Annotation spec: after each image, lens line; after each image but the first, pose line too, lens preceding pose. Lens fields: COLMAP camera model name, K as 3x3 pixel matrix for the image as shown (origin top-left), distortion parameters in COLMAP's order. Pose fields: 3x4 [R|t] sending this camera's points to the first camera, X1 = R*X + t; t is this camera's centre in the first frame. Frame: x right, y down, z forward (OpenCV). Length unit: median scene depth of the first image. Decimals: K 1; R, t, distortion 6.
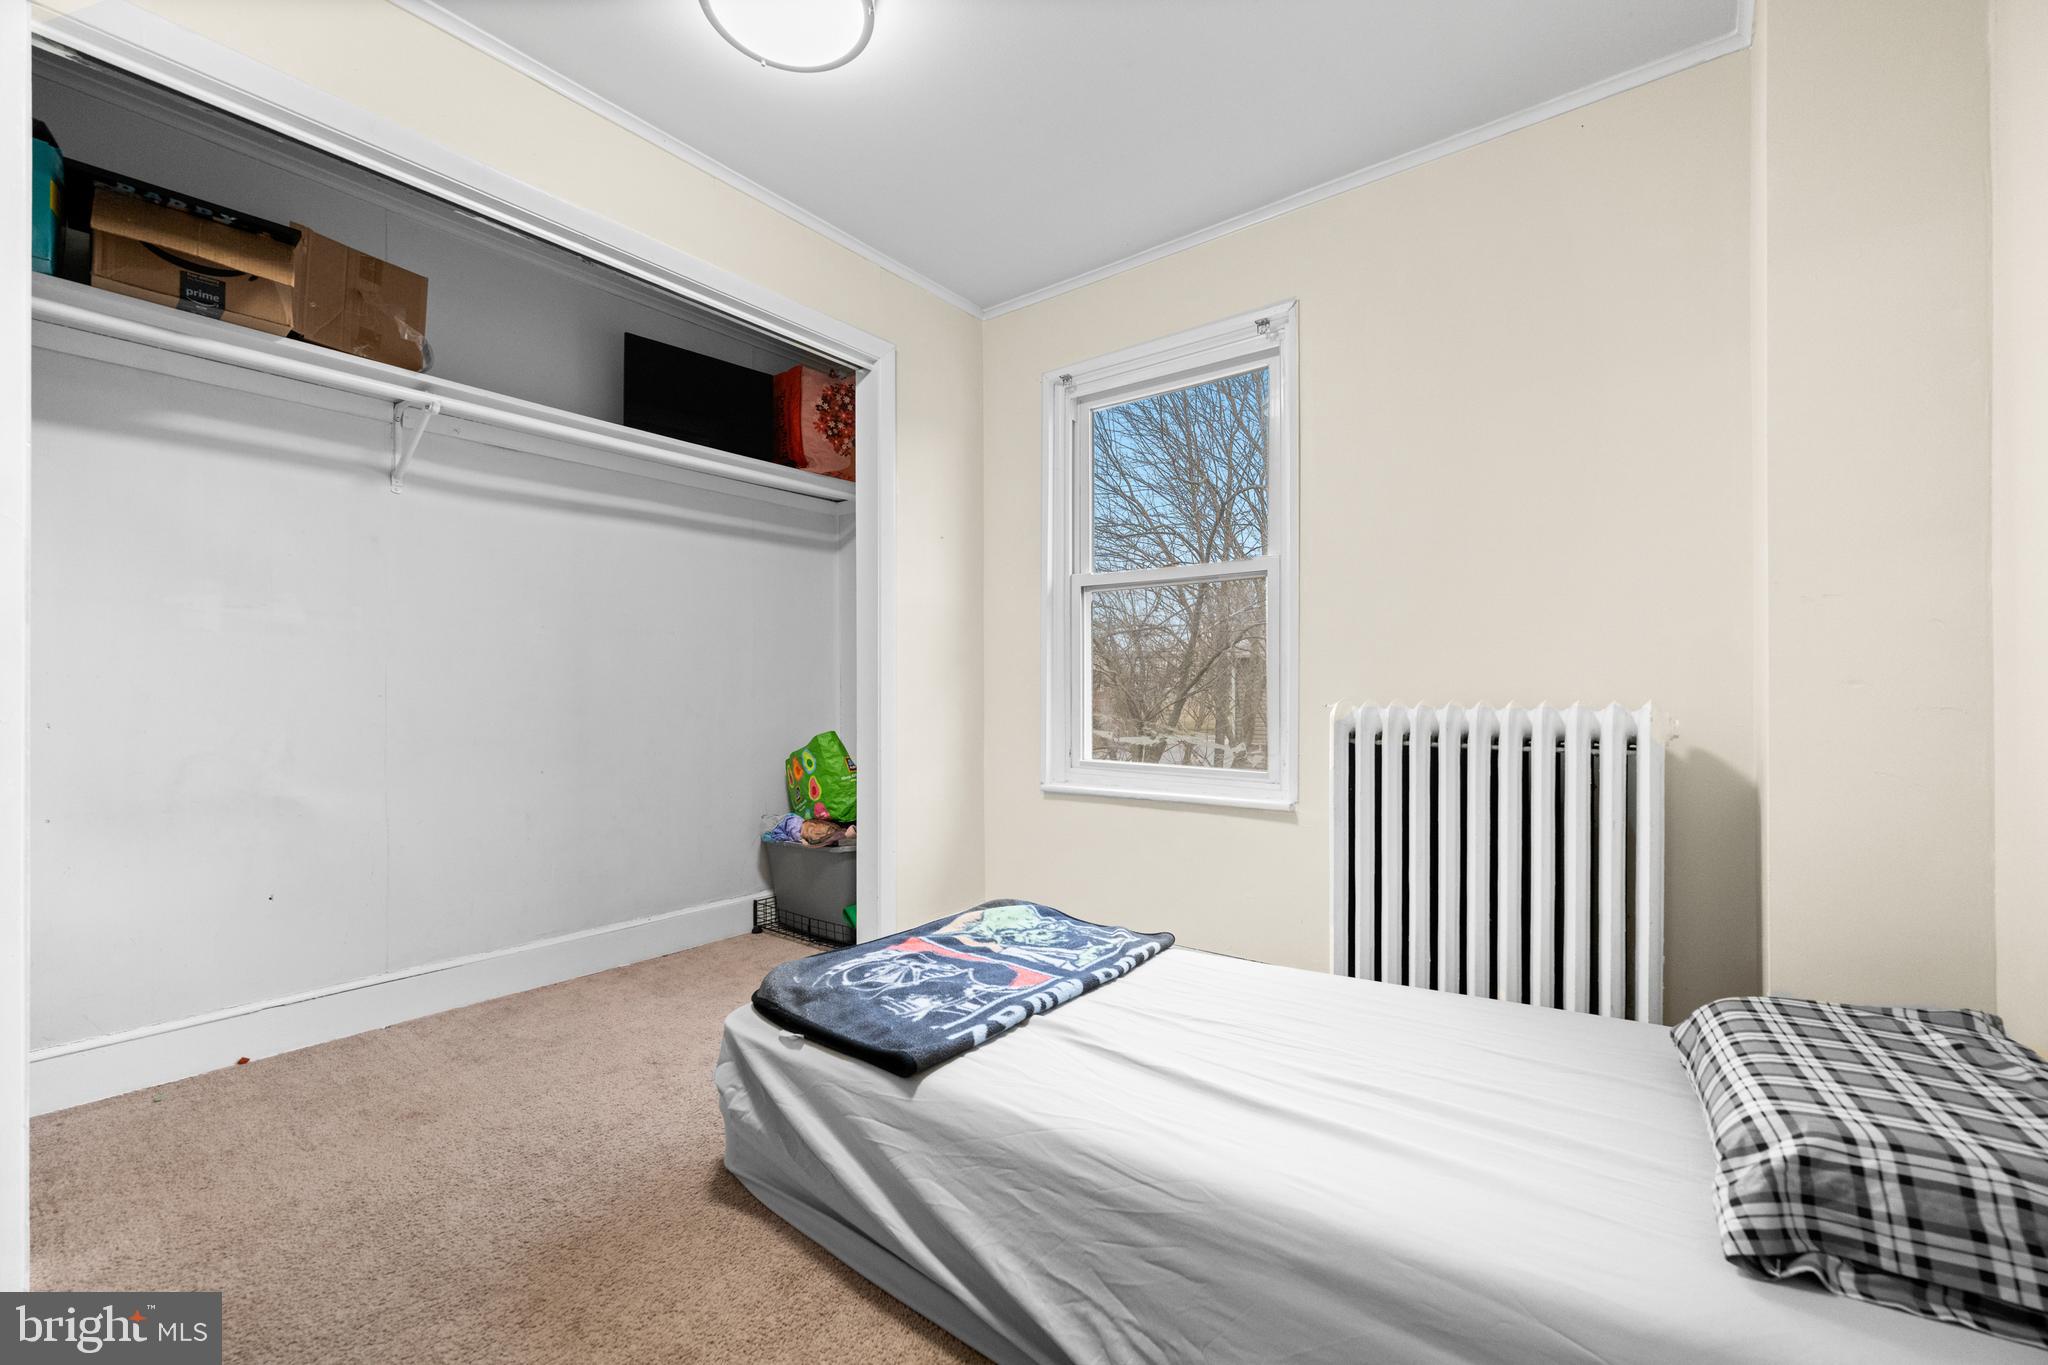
lens RADIAL K [[817.7, 0, 1016.2], [0, 817.7, 686.5], [0, 0, 1]] dist [0.000961, -0.000706]
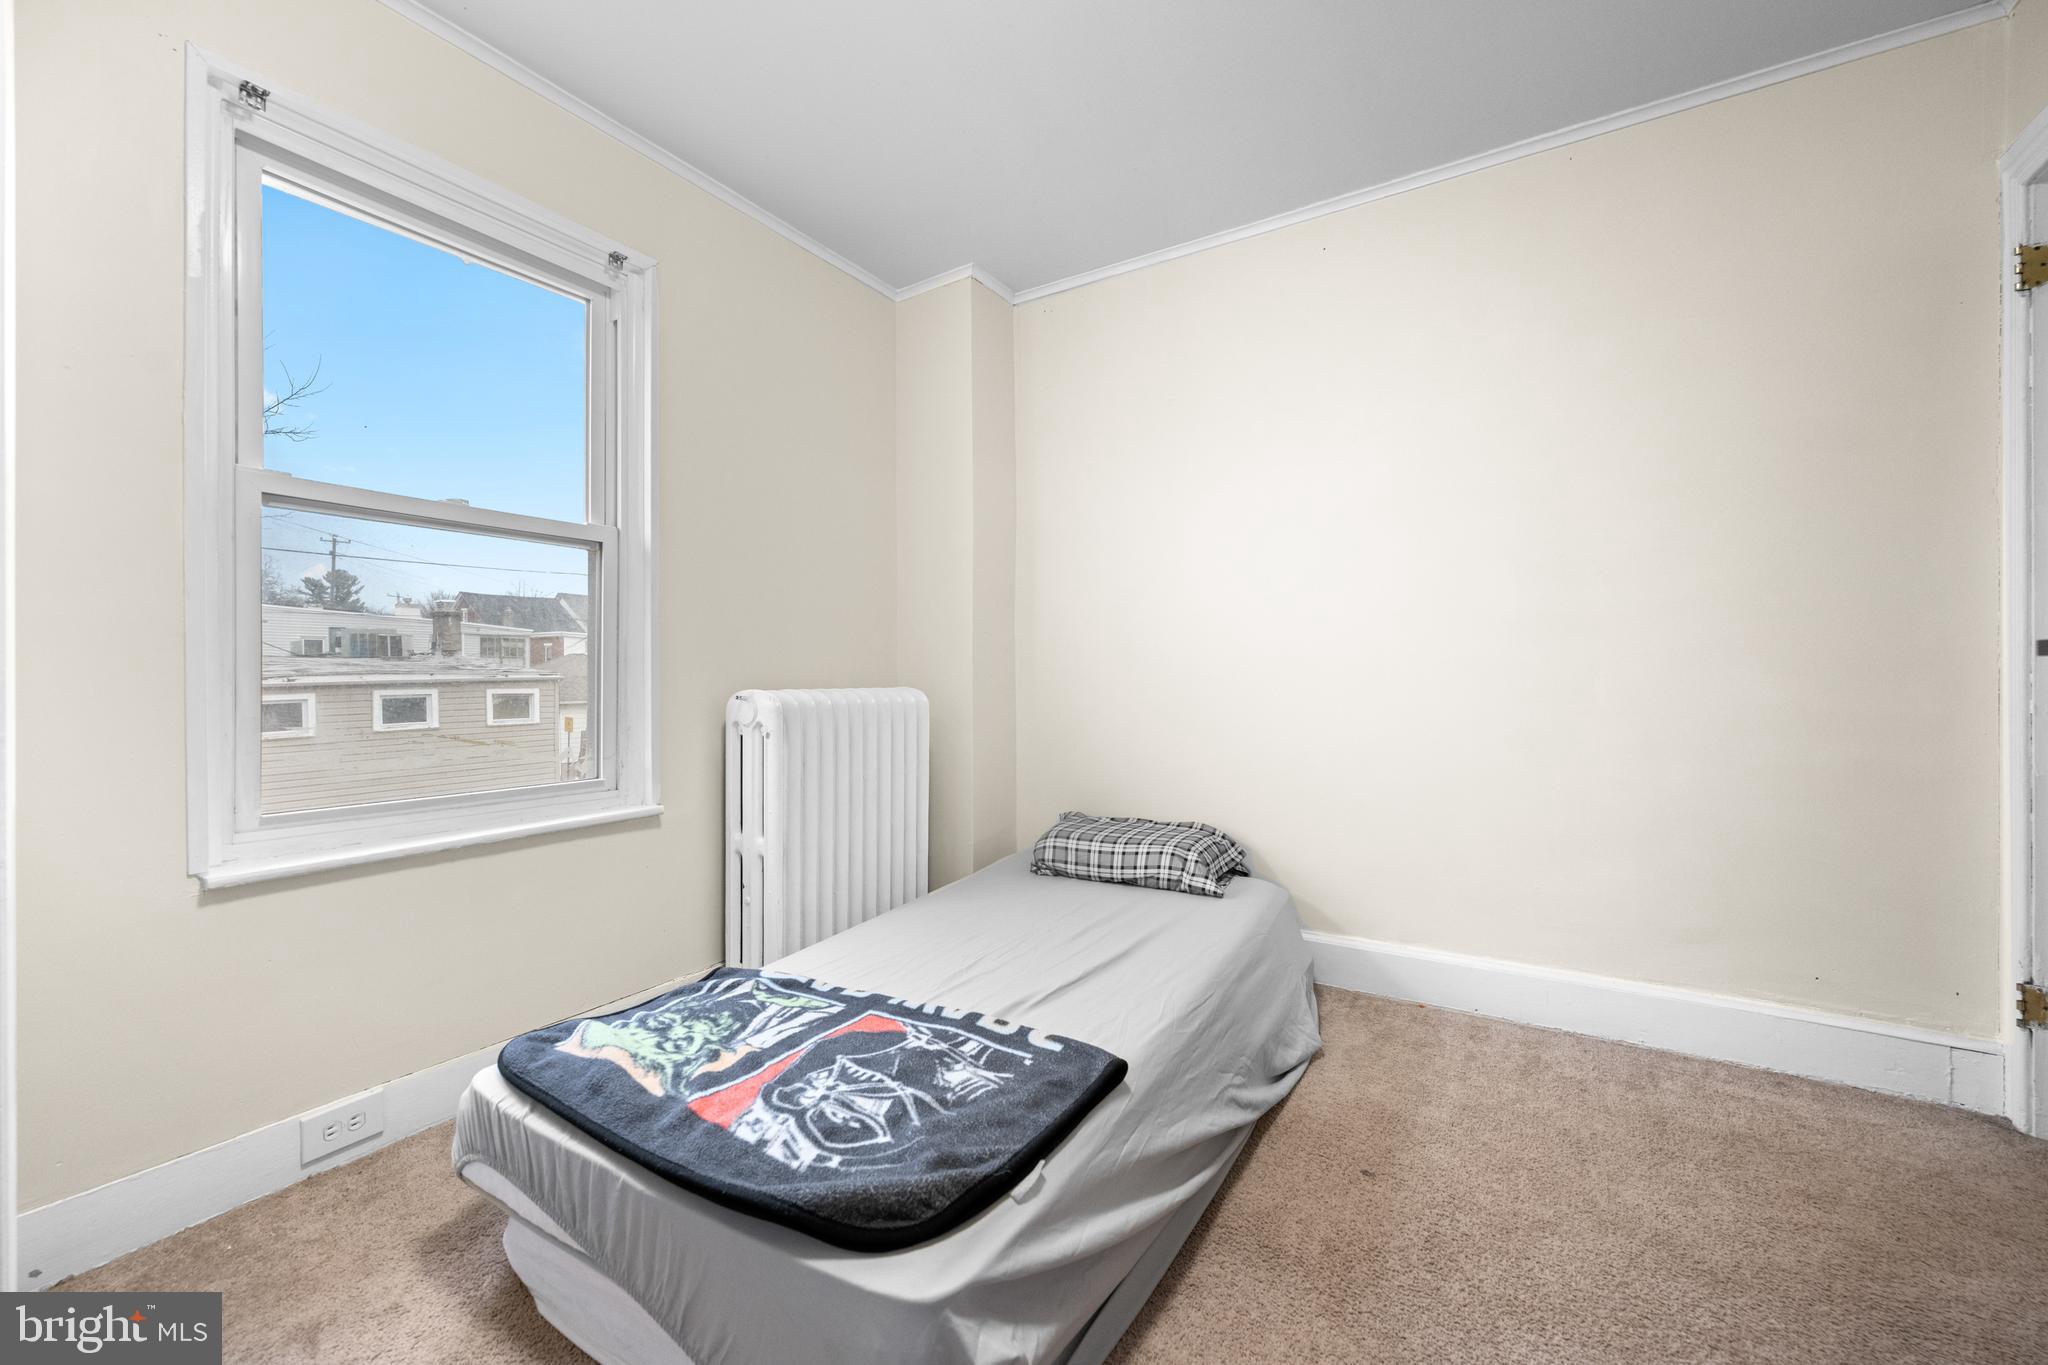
lens RADIAL K [[817.7, 0, 1019.1], [0, 817.7, 680.1], [0, 0, 1]] dist [0.000961, -0.000706]
pose [[-0.094836, -0.001009, 0.995492, -0.830796], [-0.000320, 0.999999, 0.000983, -0.000930], [-0.995493, -0.000225, -0.094836, 0.921382]]
